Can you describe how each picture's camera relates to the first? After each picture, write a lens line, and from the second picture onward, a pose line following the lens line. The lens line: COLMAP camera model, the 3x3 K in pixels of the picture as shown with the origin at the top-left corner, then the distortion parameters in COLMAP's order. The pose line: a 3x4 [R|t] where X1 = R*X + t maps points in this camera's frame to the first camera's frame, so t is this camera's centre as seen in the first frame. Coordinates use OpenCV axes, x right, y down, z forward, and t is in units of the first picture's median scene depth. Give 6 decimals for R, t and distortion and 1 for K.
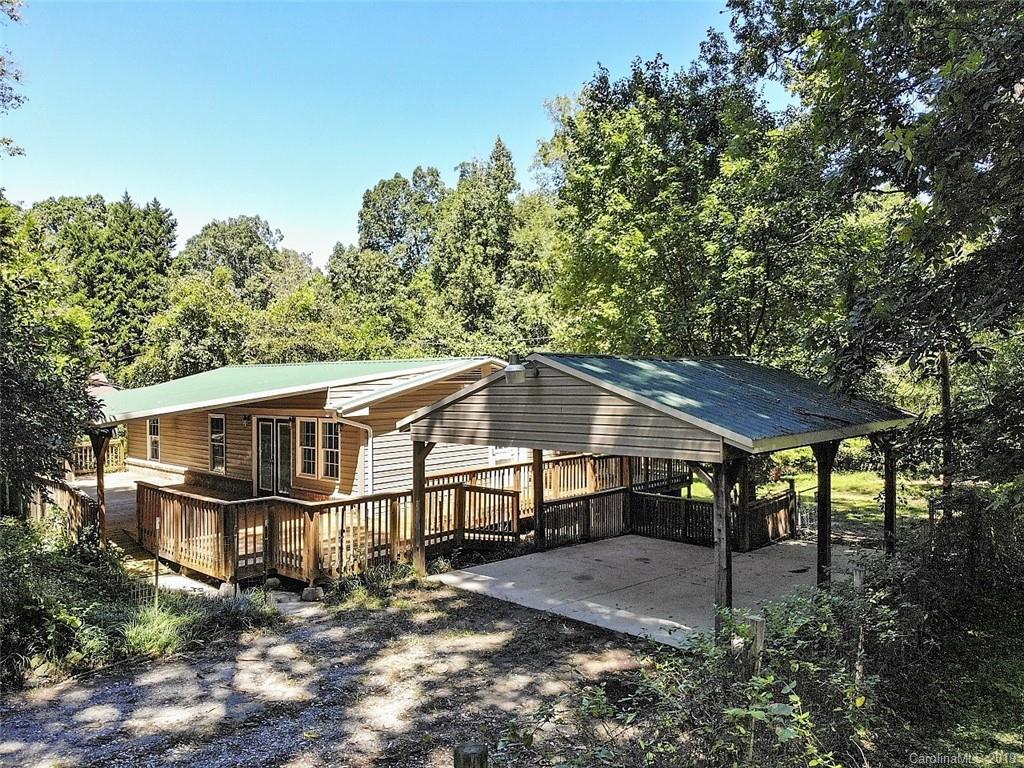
lens RADIAL K [[763.5, 0, 512.0], [0, 763.5, 384.0], [0, 0, 1]] dist [0.152394, -0.307959]
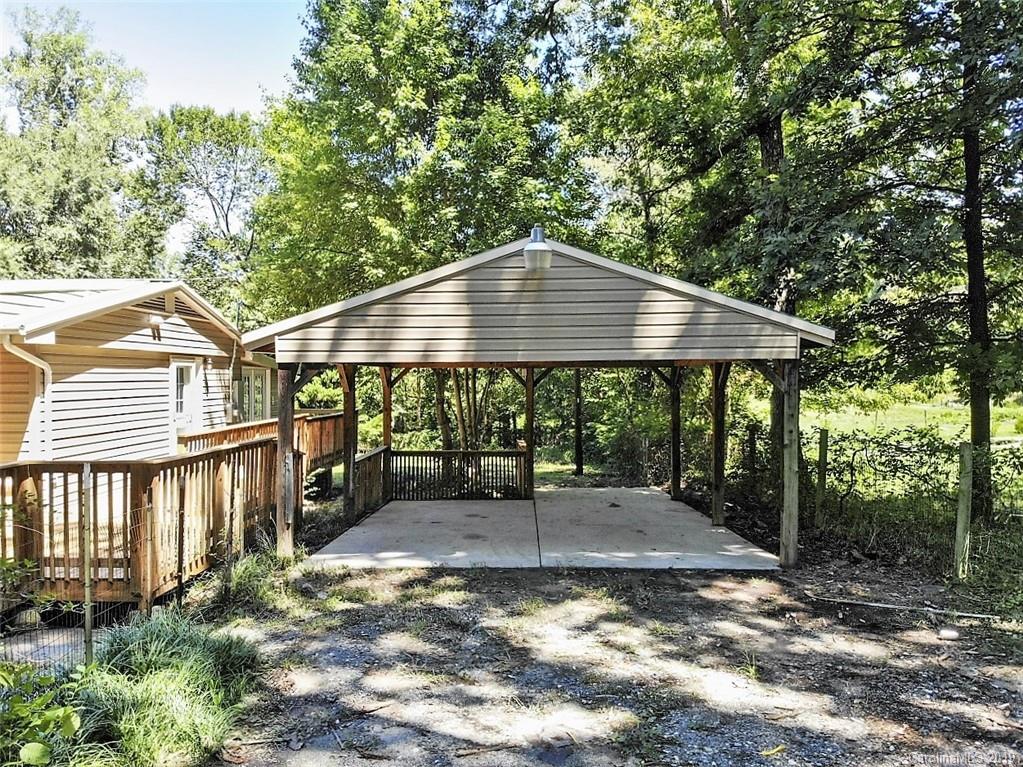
lens RADIAL K [[762.7, 0, 511.5], [0, 762.7, 383.5], [0, 0, 1]] dist [0.152394, -0.307959]
pose [[0.710235, 0.012610, 0.703851, -0.331384], [-0.001197, 0.999860, -0.016705, 0.074472], [-0.703963, 0.011022, 0.710151, 0.290481]]
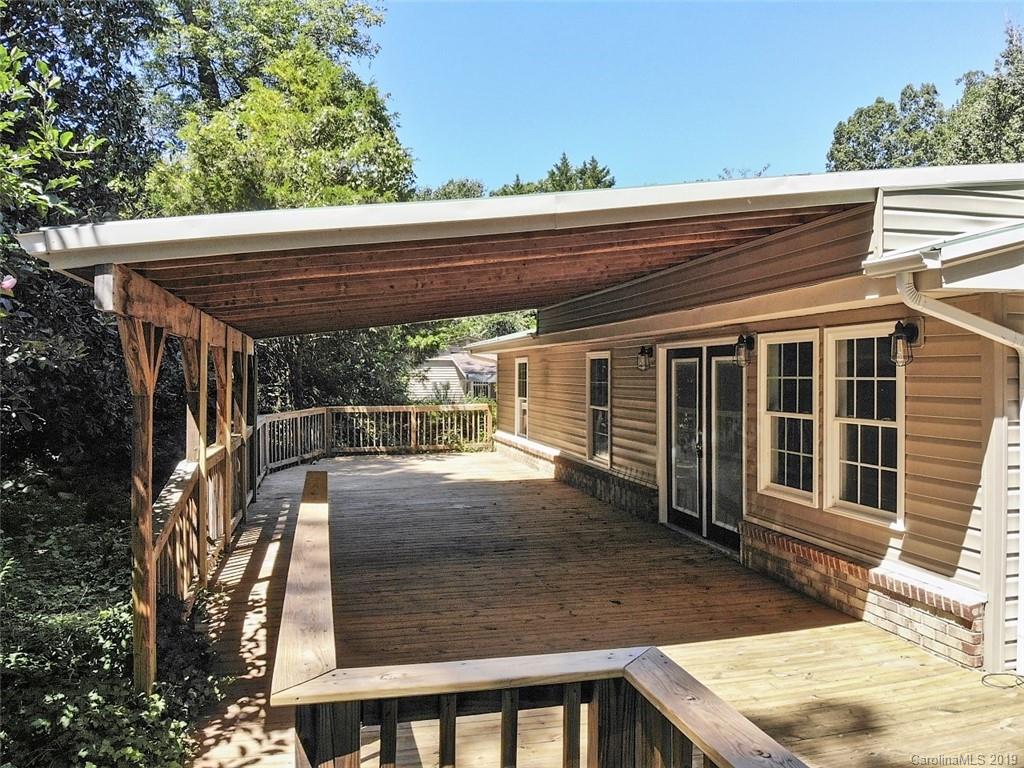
lens RADIAL K [[763.5, 0, 512.0], [0, 763.5, 384.0], [0, 0, 1]] dist [0.152394, -0.307959]
pose [[0.846690, 0.018102, -0.531778, -0.183672], [-0.015964, 0.999835, 0.008618, 0.067131], [0.531847, 0.001192, 0.846840, 0.627362]]
